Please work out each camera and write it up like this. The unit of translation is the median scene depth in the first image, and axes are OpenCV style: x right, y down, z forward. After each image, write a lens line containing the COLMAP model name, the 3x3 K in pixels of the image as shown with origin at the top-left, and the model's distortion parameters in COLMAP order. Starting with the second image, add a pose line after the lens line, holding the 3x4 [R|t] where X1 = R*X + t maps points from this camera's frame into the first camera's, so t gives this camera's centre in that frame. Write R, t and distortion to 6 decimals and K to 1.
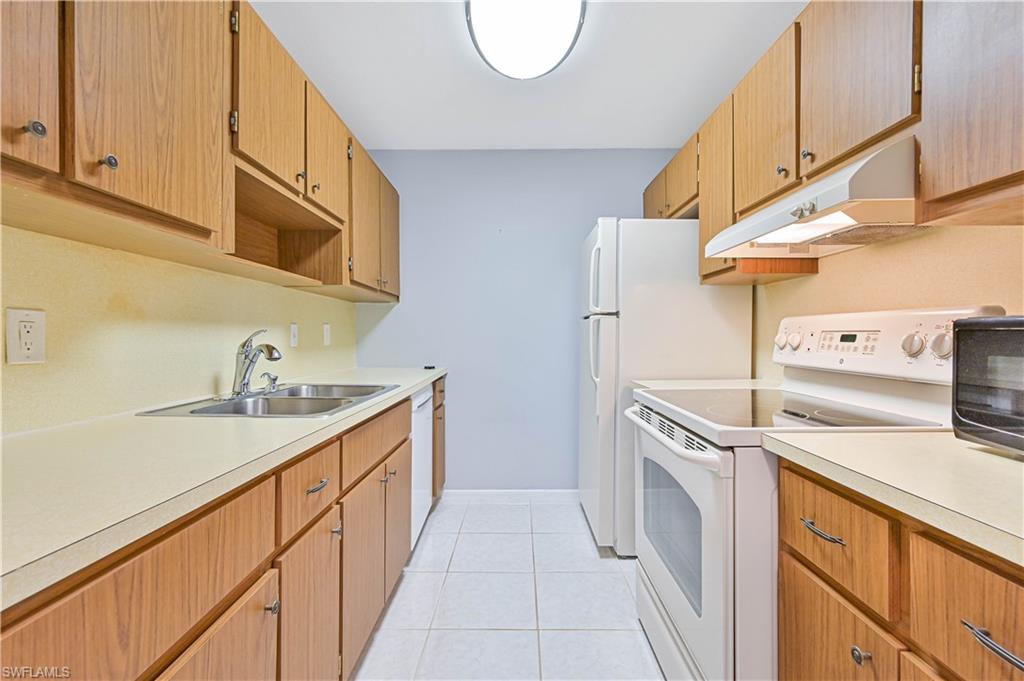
lens RADIAL K [[449.7, 0, 512.0], [0, 449.7, 340.5], [0, 0, 1]] dist [0.000149, 0.005562]
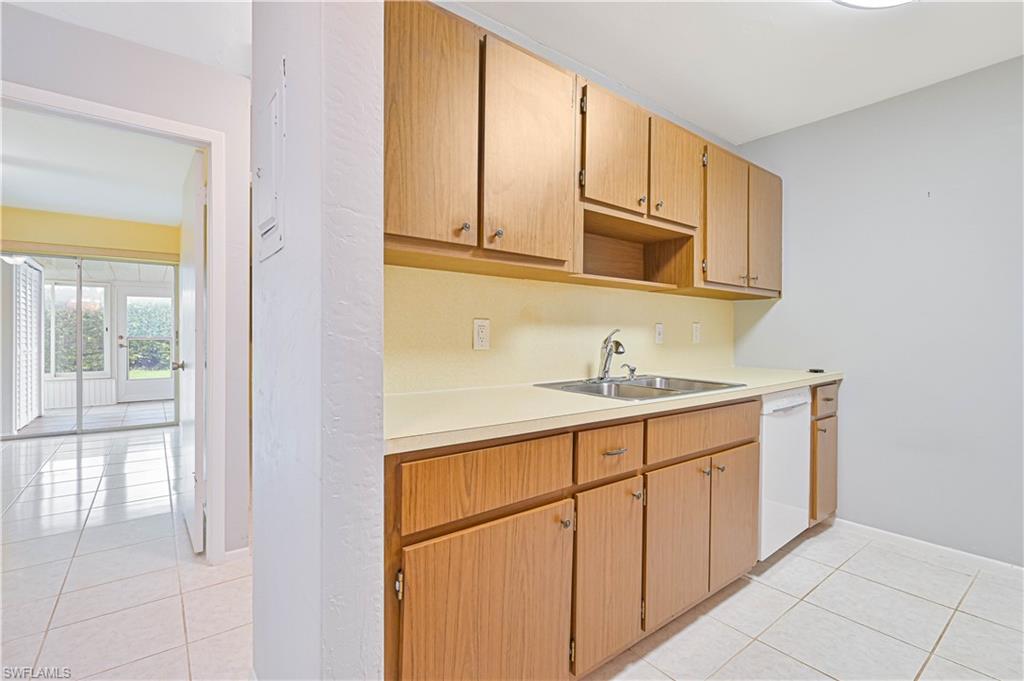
lens RADIAL K [[464.1, 0, 512.0], [0, 464.1, 340.5], [0, 0, 1]] dist [0.002185, 0.000094]
pose [[0.617664, 0.013678, -0.786323, 0.280565], [-0.011096, 0.999901, 0.008677, -0.000677], [0.786364, 0.003366, 0.617755, -0.028573]]
